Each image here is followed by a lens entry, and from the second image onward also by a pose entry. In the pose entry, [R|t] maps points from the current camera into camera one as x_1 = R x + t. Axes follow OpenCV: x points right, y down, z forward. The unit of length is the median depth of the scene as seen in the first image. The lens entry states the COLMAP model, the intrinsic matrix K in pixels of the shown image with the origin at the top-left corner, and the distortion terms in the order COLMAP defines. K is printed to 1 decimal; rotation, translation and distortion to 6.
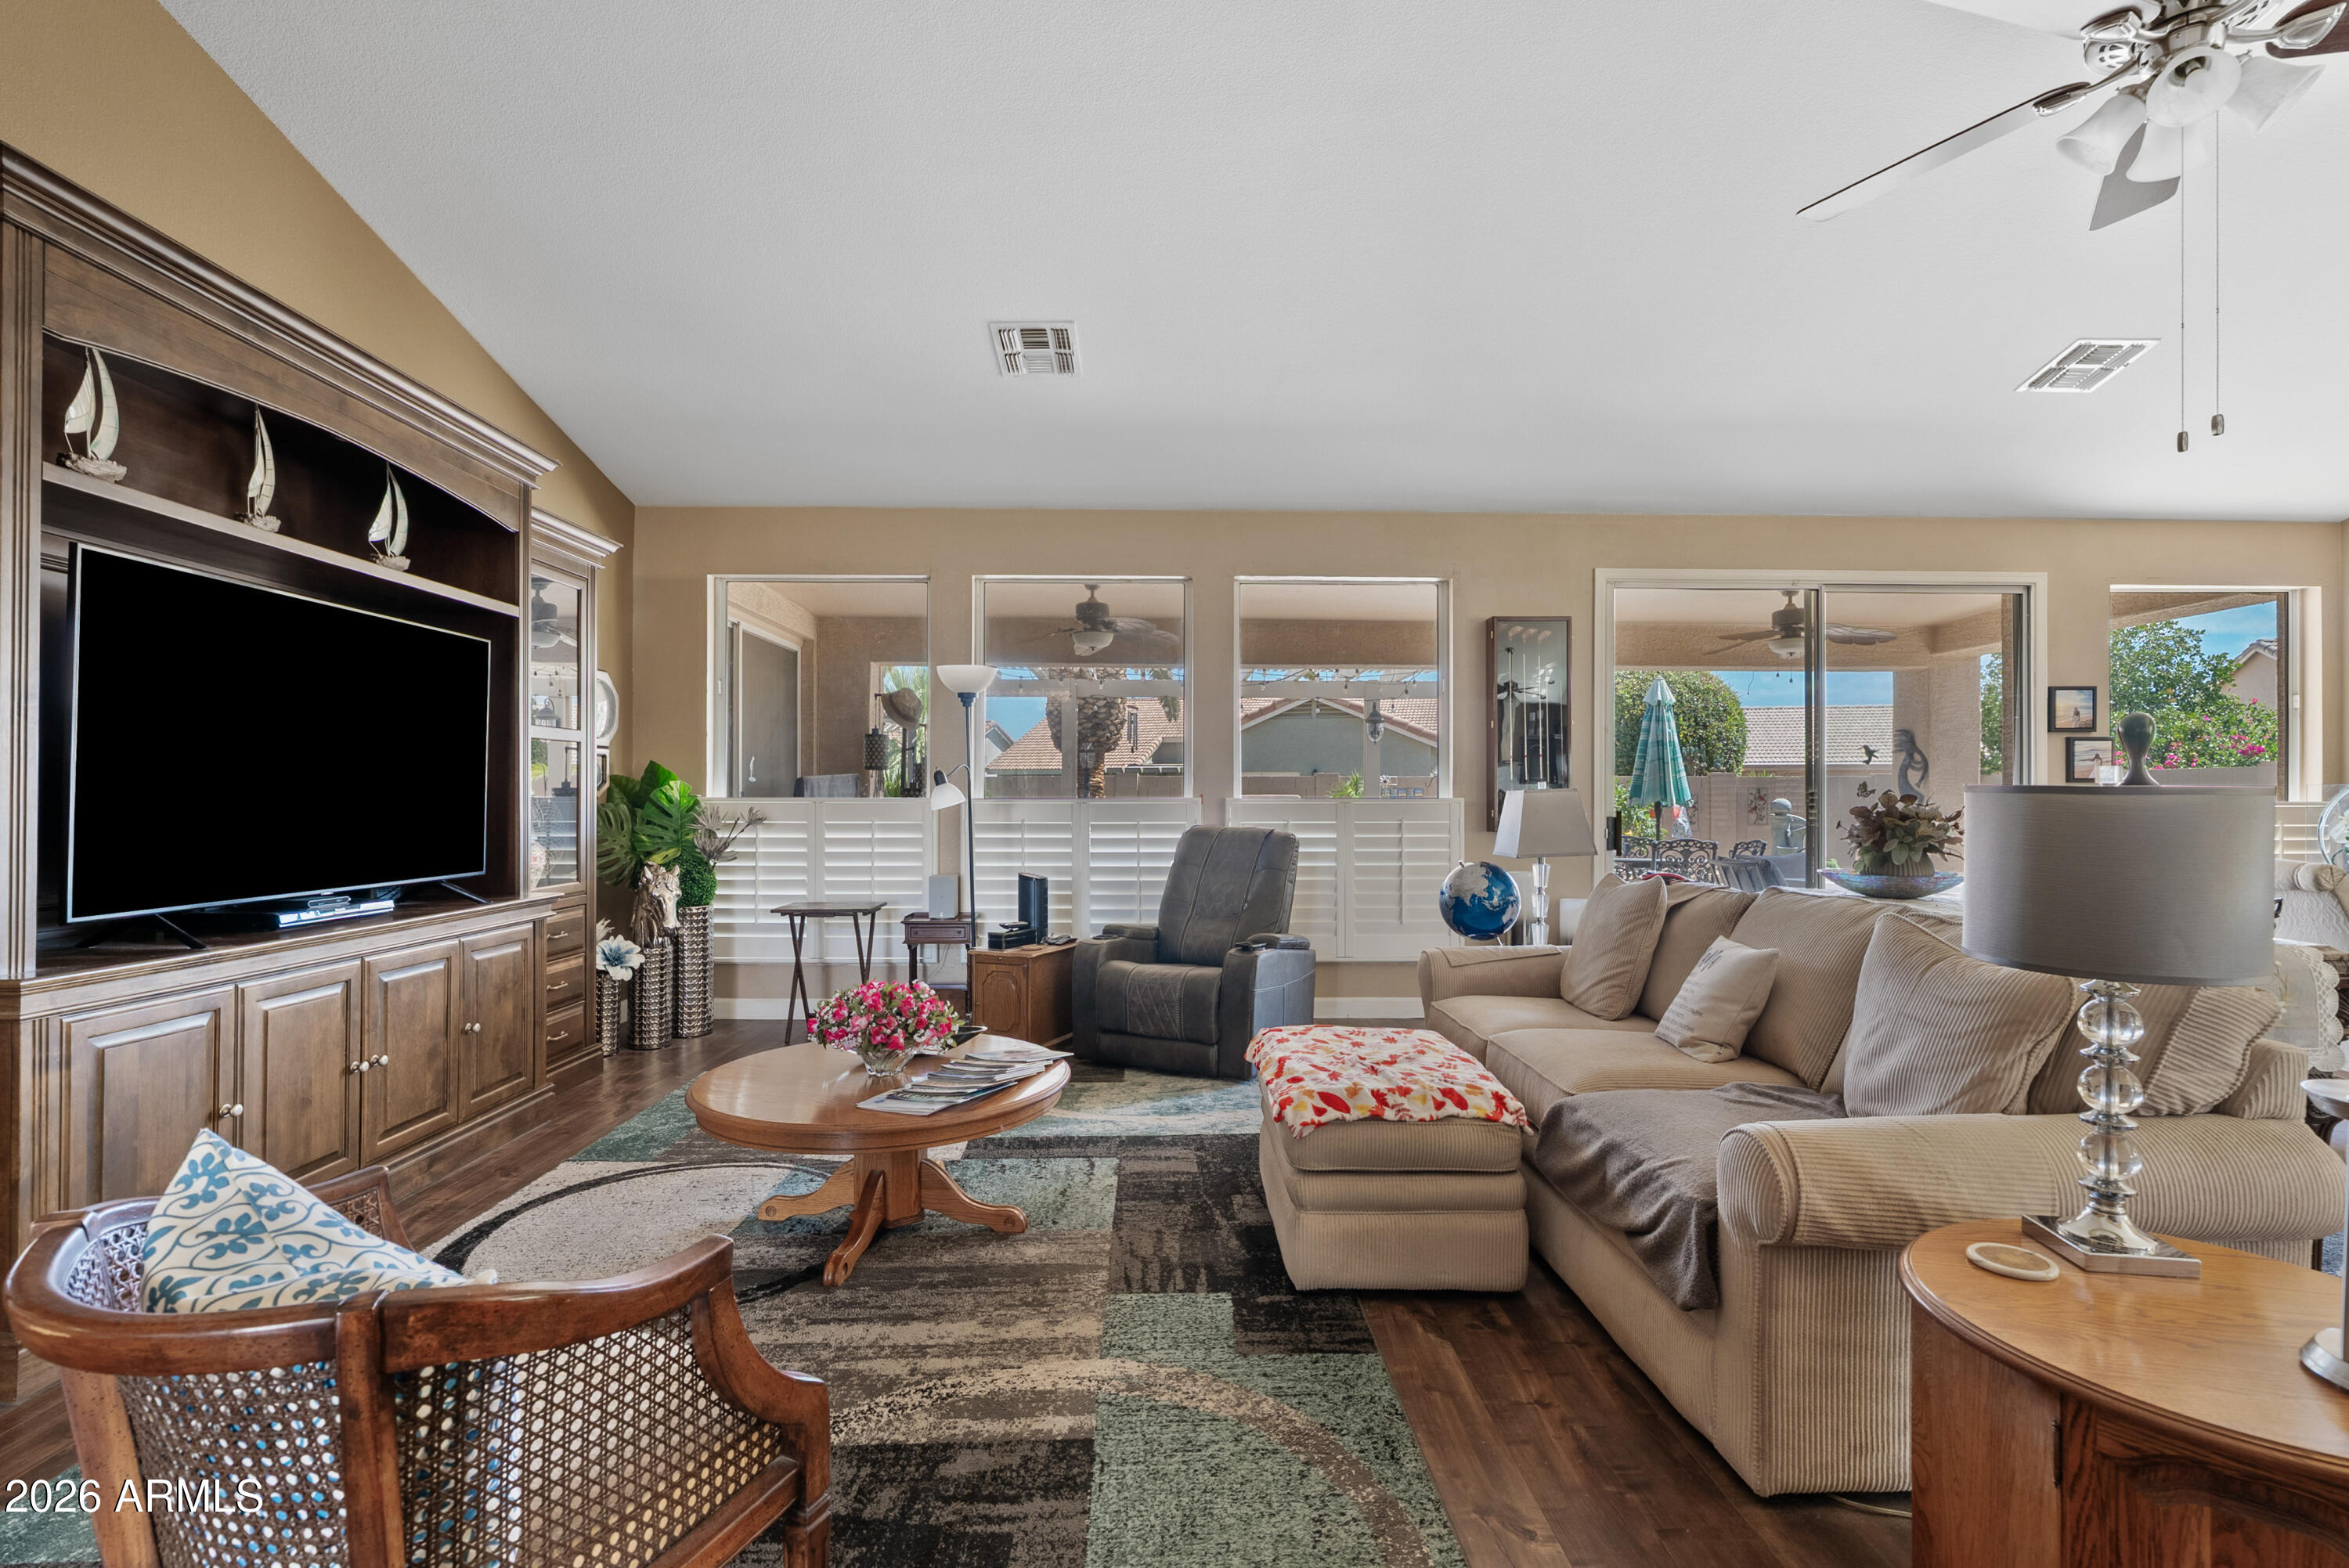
lens RADIAL K [[1063.4, 0, 1174.6], [0, 1063.4, 808.0], [0, 0, 1]] dist [0.001938, 0.000180]
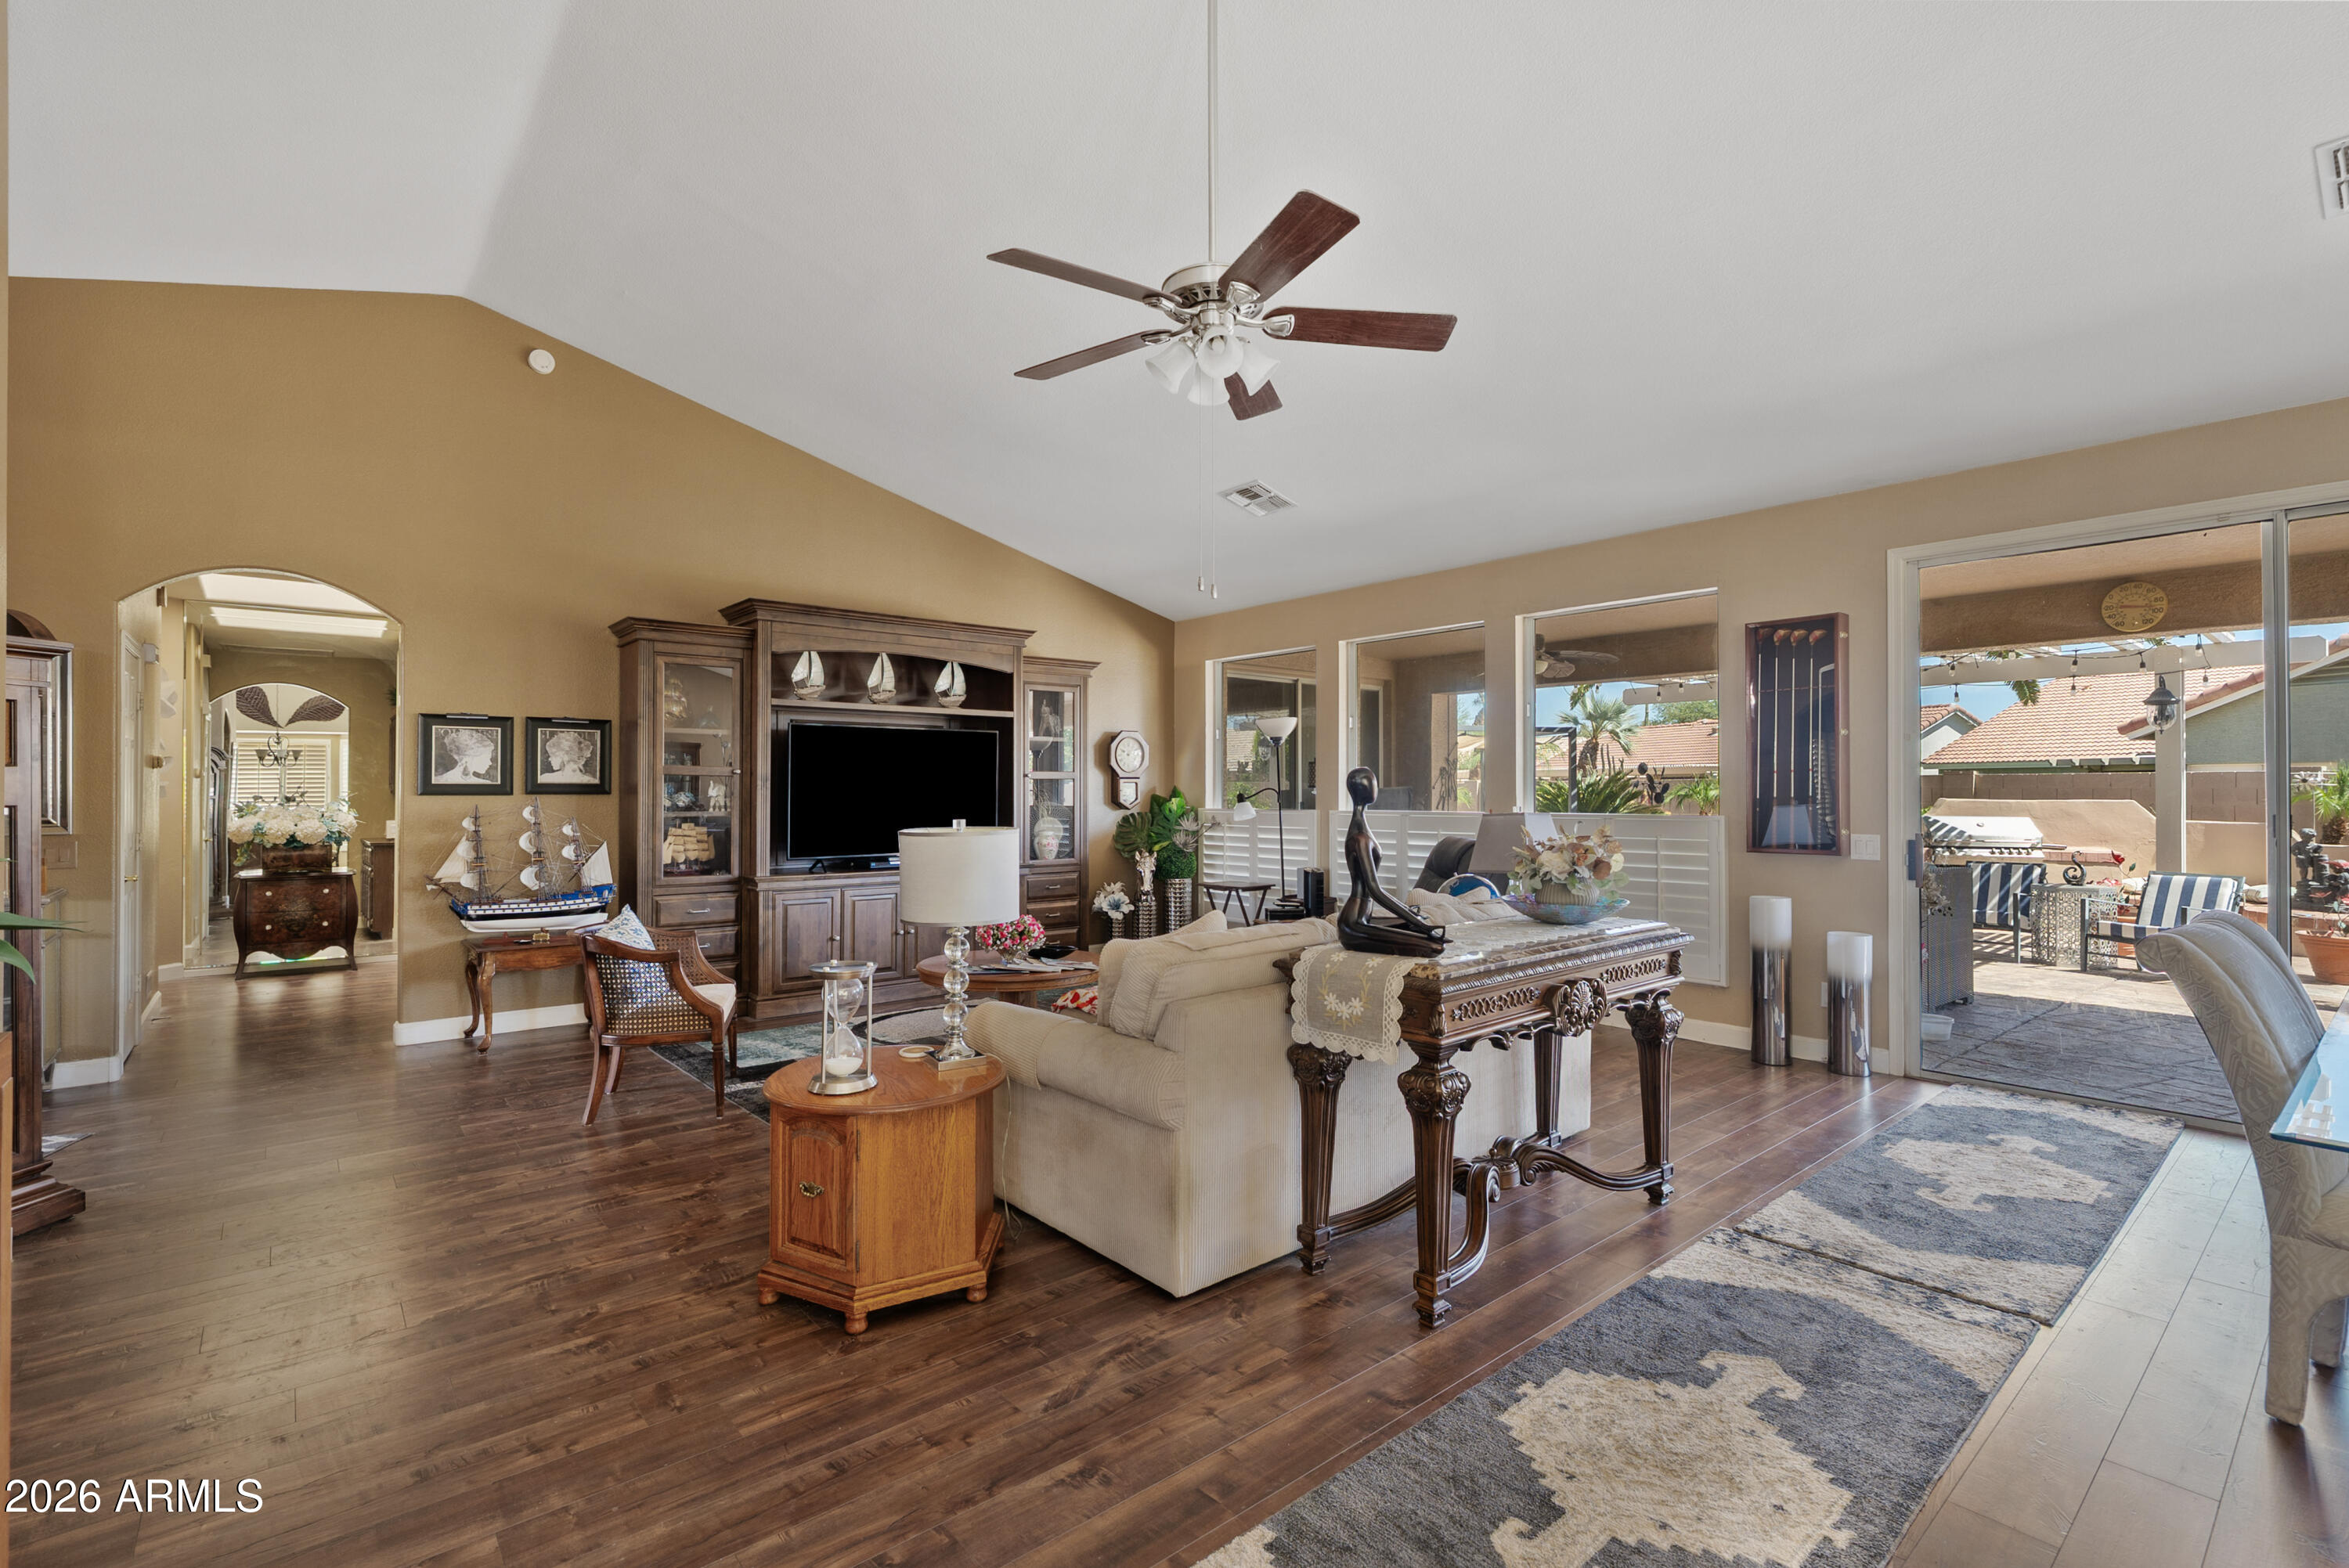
lens RADIAL K [[1041.2, 0, 1167.5], [0, 1041.2, 792.2], [0, 0, 1]] dist [-0.001836, -0.000076]
pose [[0.623073, -0.003727, -0.782155, 1.034636], [-0.005713, 0.999940, -0.009316, -0.029130], [0.782143, 0.010273, 0.623014, 0.049488]]
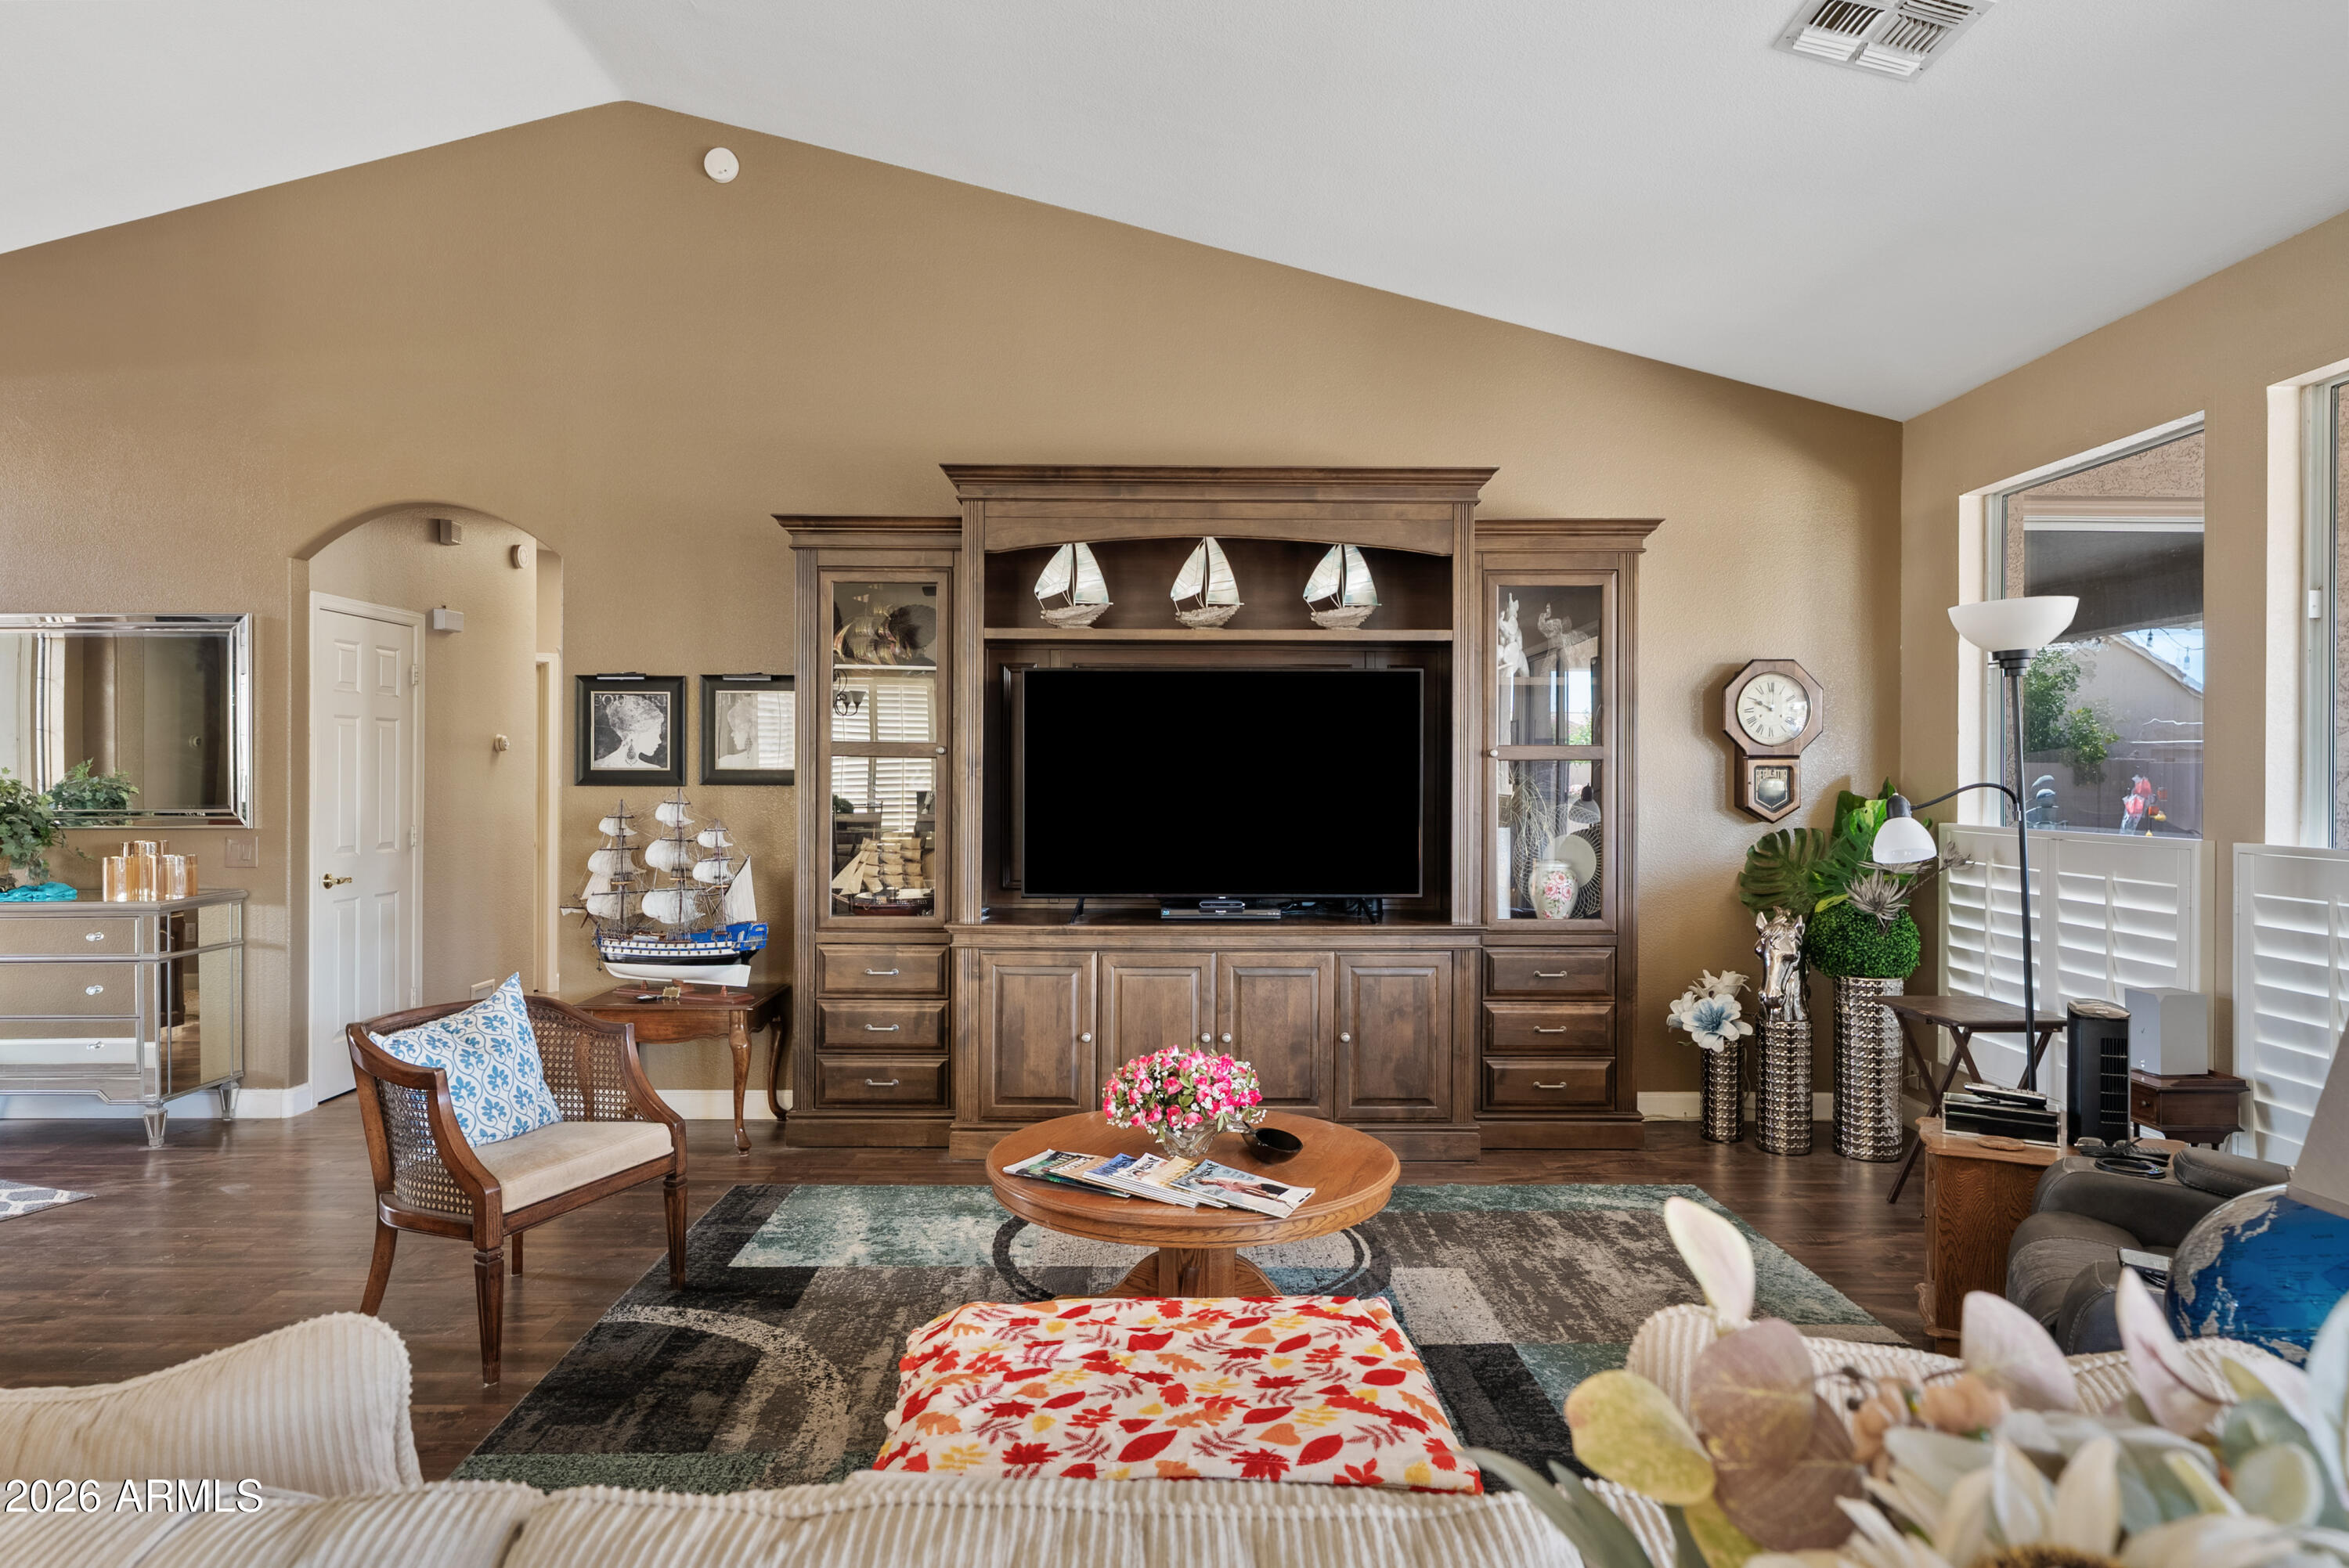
lens RADIAL K [[1389.2, 0, 1171.8], [0, 1389.2, 770.9], [0, 0, 1]] dist [-0.002417, 0.000151]
pose [[-0.010941, -0.005189, -0.999927, 0.684236], [-0.014148, 0.999887, -0.005034, -0.048967], [0.999840, 0.014092, -0.011013, 0.763373]]
